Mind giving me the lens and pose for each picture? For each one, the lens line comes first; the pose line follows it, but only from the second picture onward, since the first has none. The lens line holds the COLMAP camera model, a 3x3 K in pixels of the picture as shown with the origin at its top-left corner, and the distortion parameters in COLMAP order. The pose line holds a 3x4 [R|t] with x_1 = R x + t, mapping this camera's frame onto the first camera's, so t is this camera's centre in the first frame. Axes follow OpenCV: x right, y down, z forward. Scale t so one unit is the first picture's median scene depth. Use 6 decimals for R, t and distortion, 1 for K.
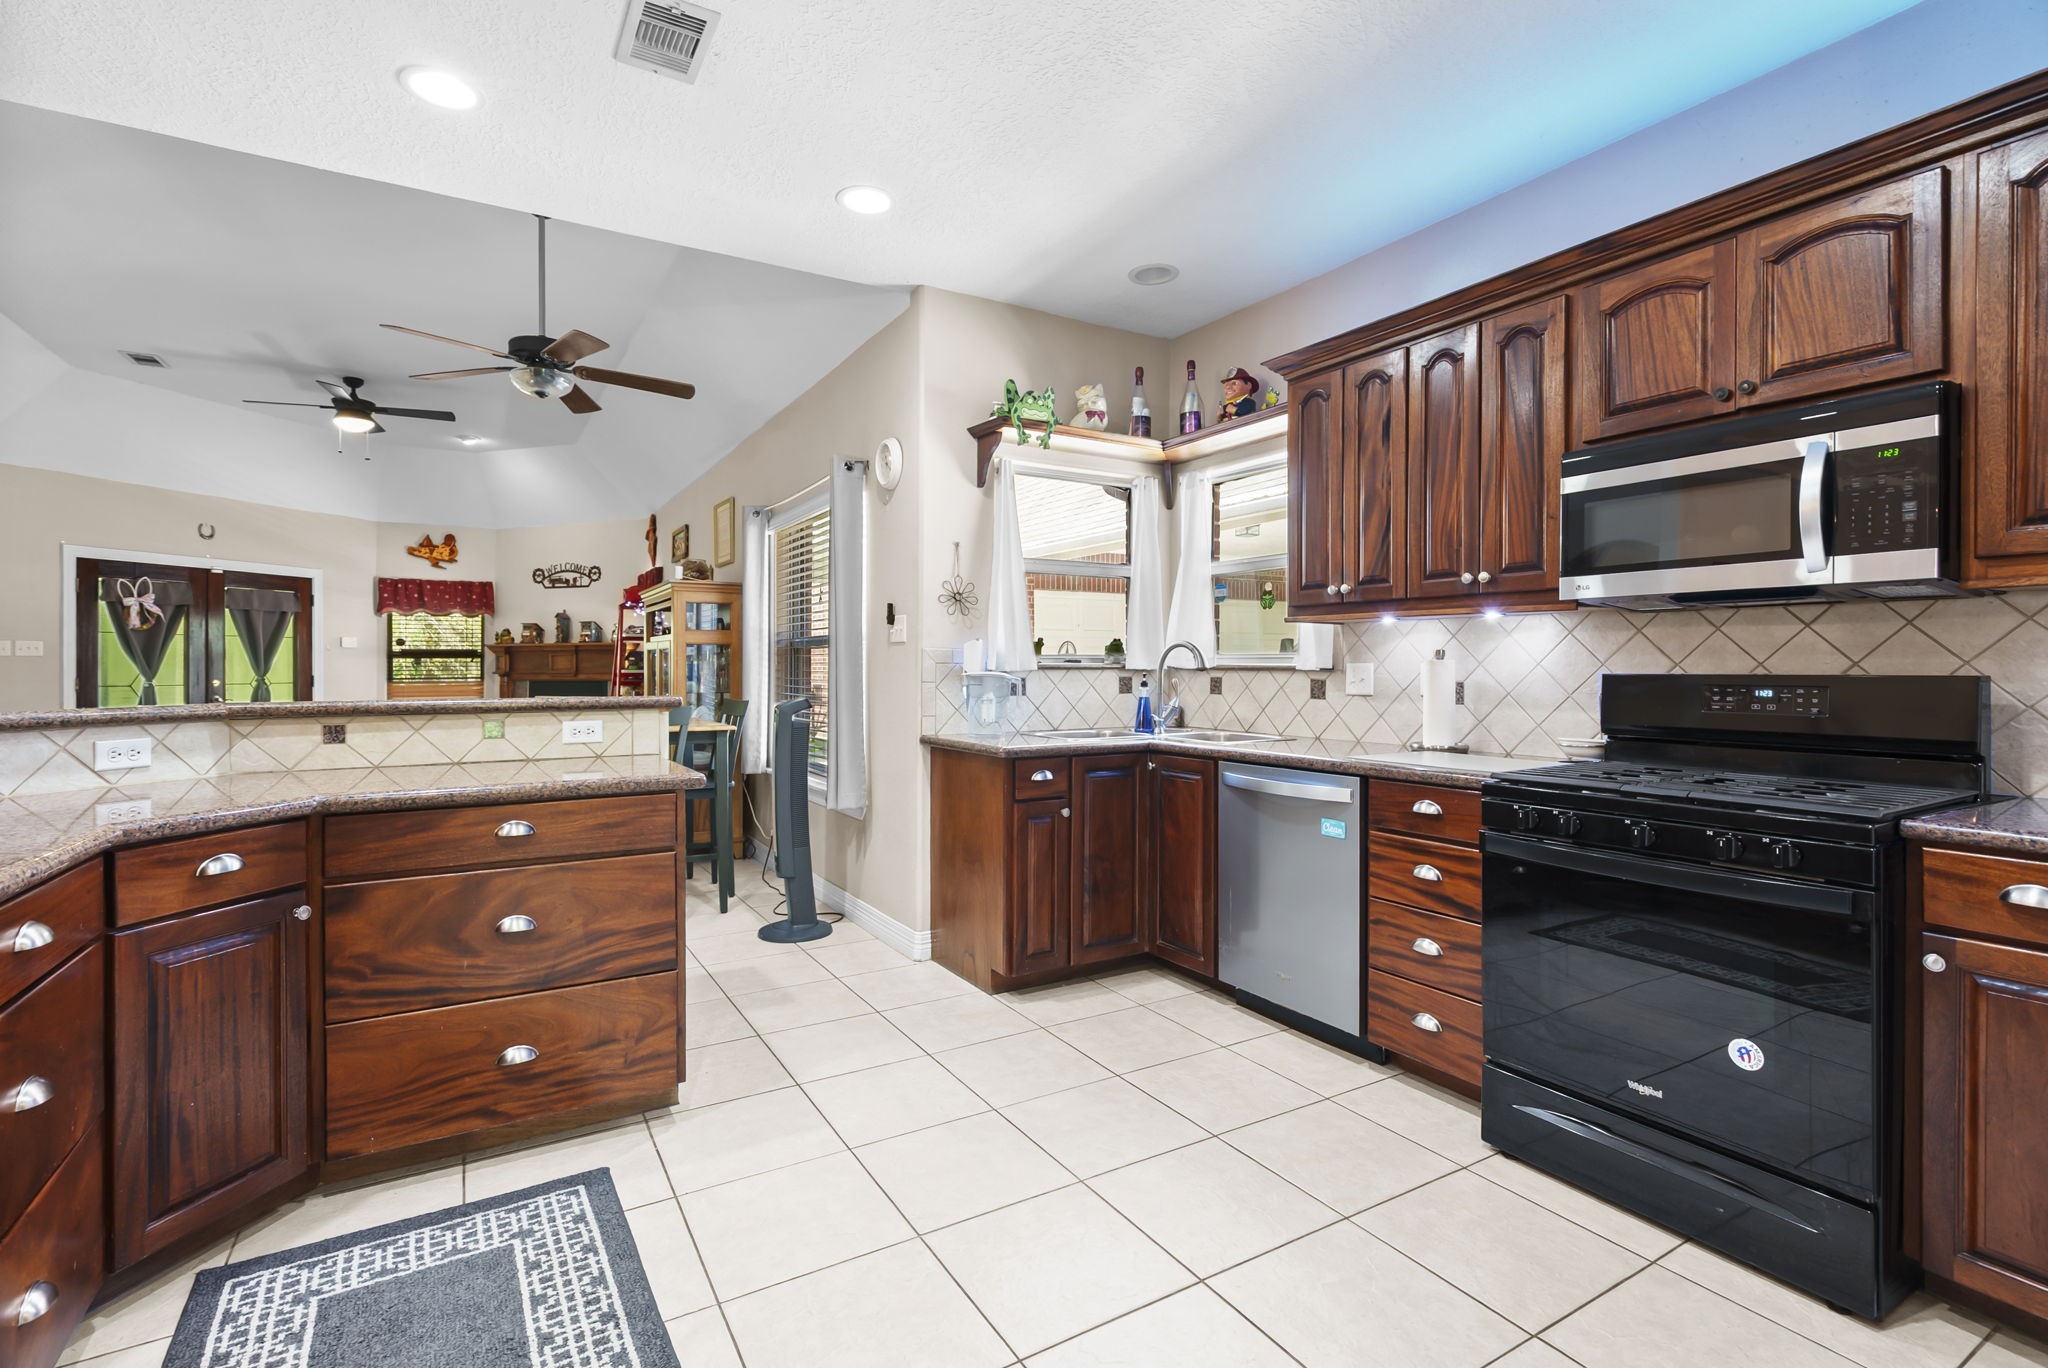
lens RADIAL K [[947.0, 0, 1019.4], [0, 947.0, 666.6], [0, 0, 1]] dist [-0.004018, -0.000772]
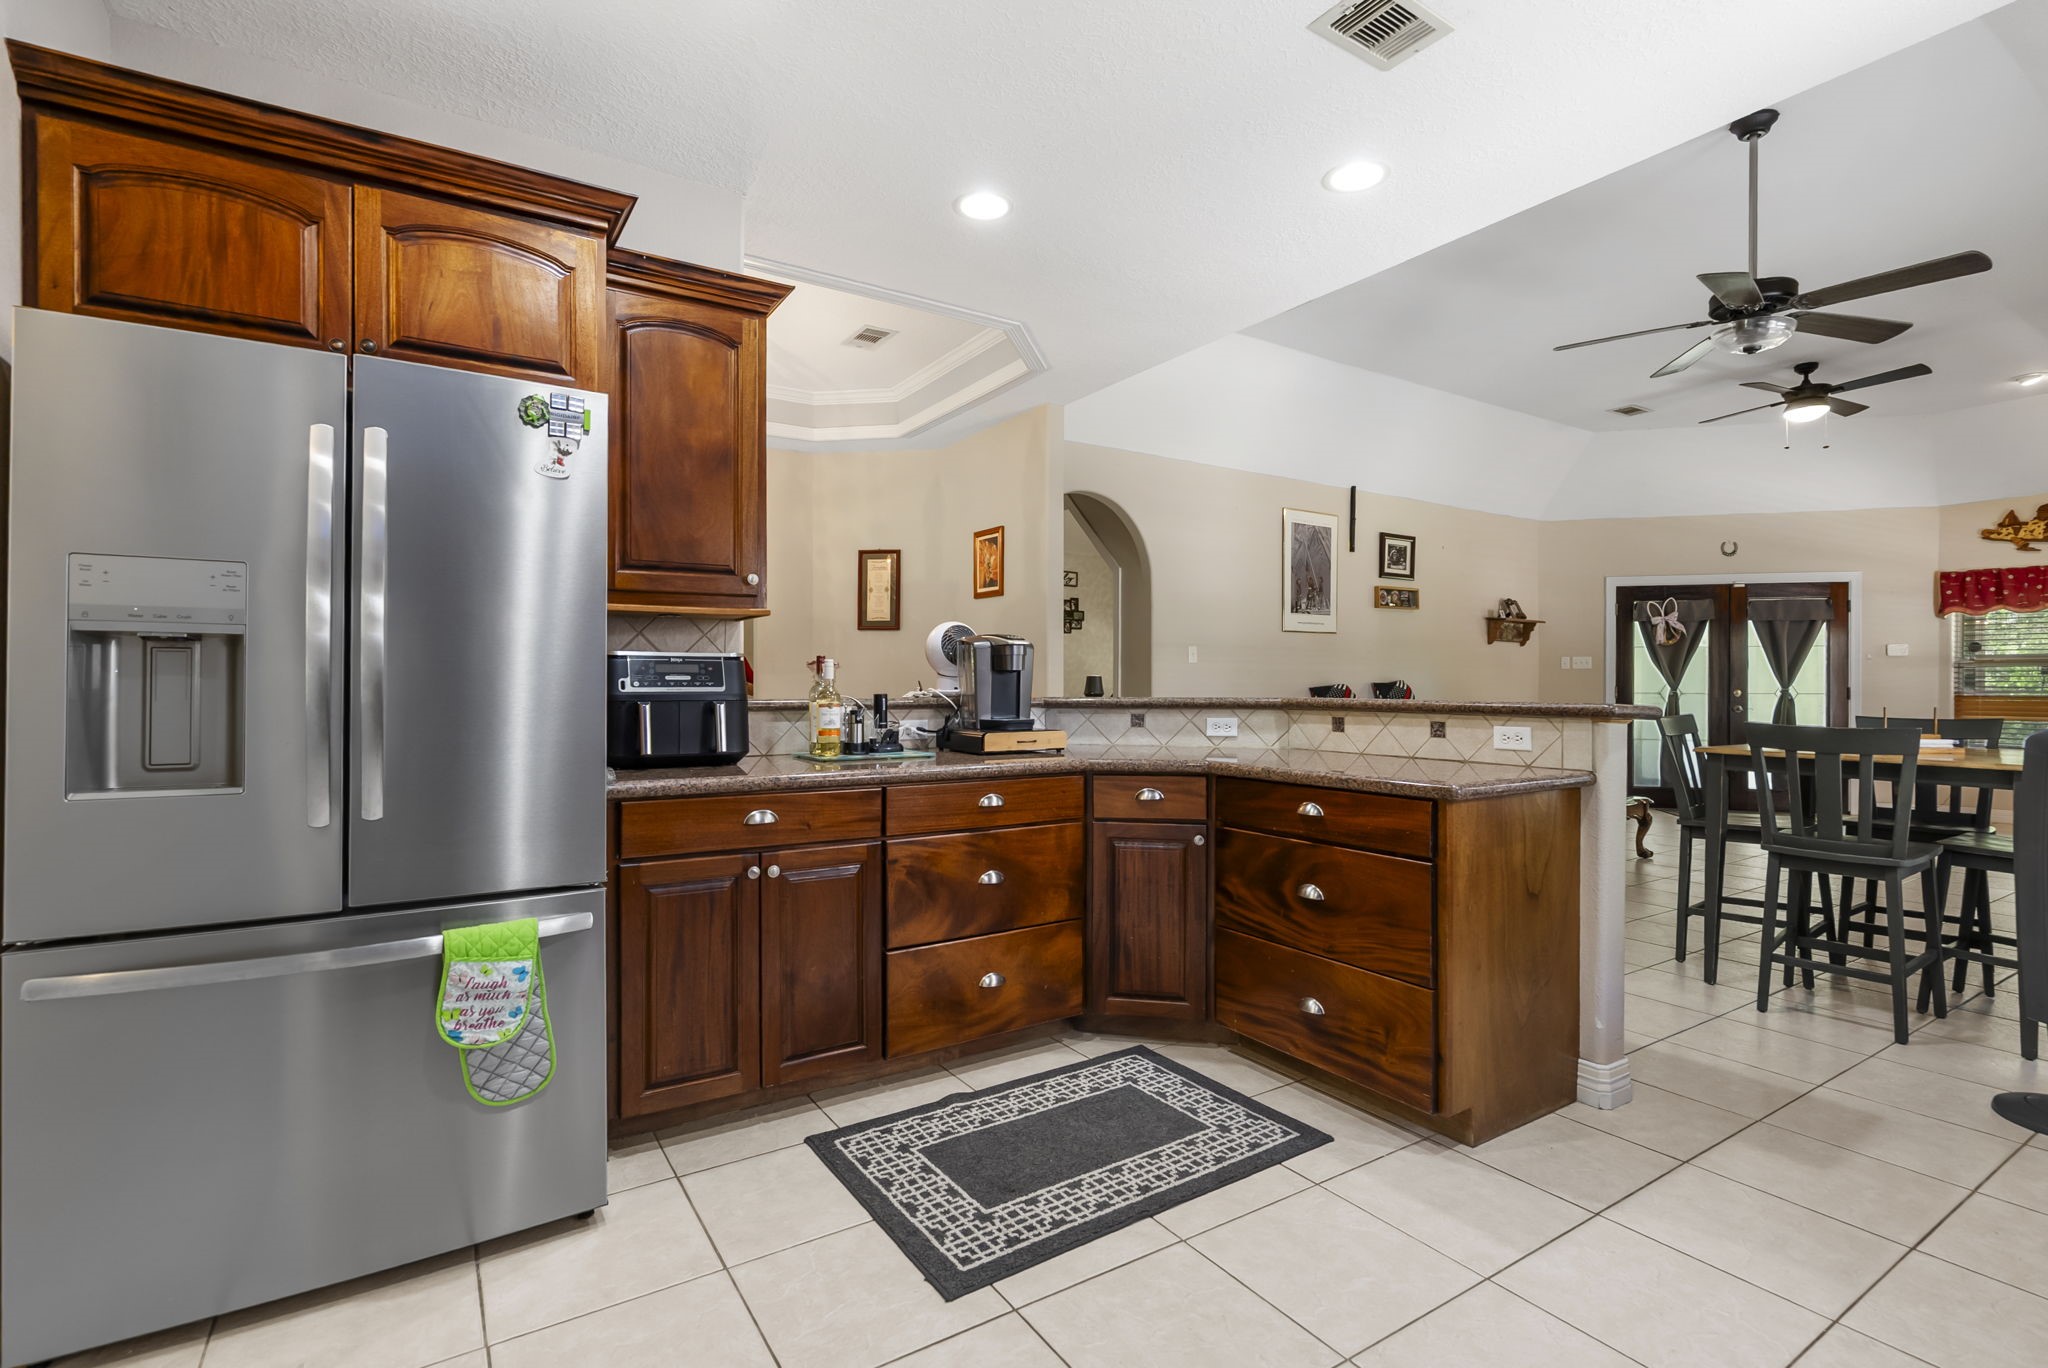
lens RADIAL K [[947.0, 0, 1008.8], [0, 947.0, 683.9], [0, 0, 1]] dist [-0.004018, -0.000772]
pose [[0.028154, 0.005241, -0.999590, 0.183932], [-0.001855, 0.999985, 0.005191, 0.003914], [0.999602, 0.001708, 0.028163, 0.180175]]
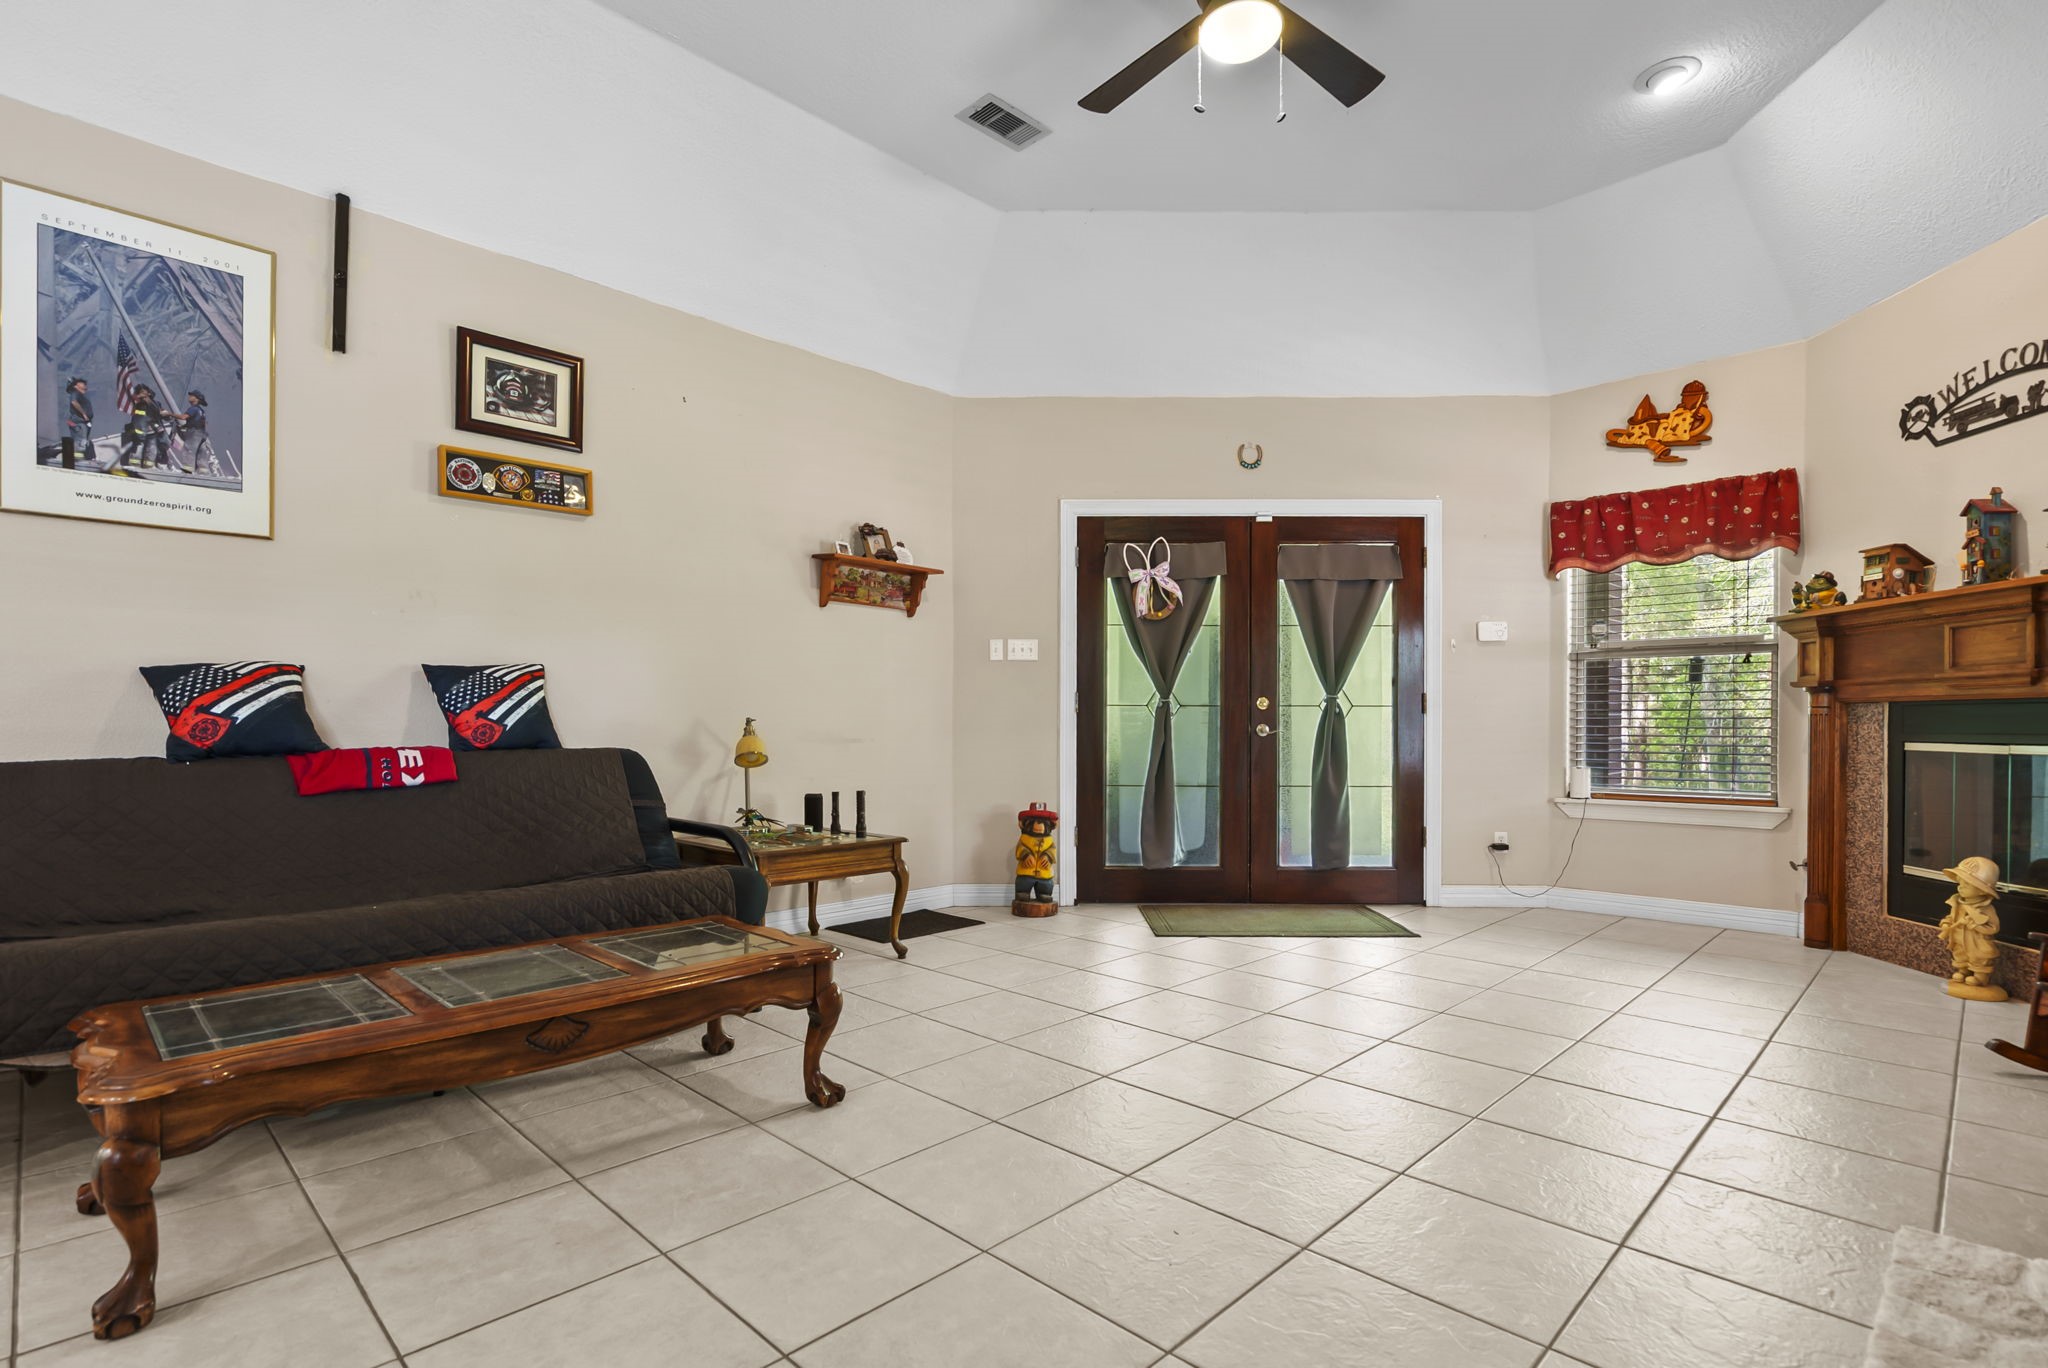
lens RADIAL K [[947.0, 0, 1060.1], [0, 947.0, 719.7], [0, 0, 1]] dist [-0.004018, -0.000772]
pose [[0.260901, 0.001793, -0.965364, -0.321178], [-0.005550, 0.999985, 0.000357, 0.031291], [0.965350, 0.005264, 0.260907, 0.777708]]
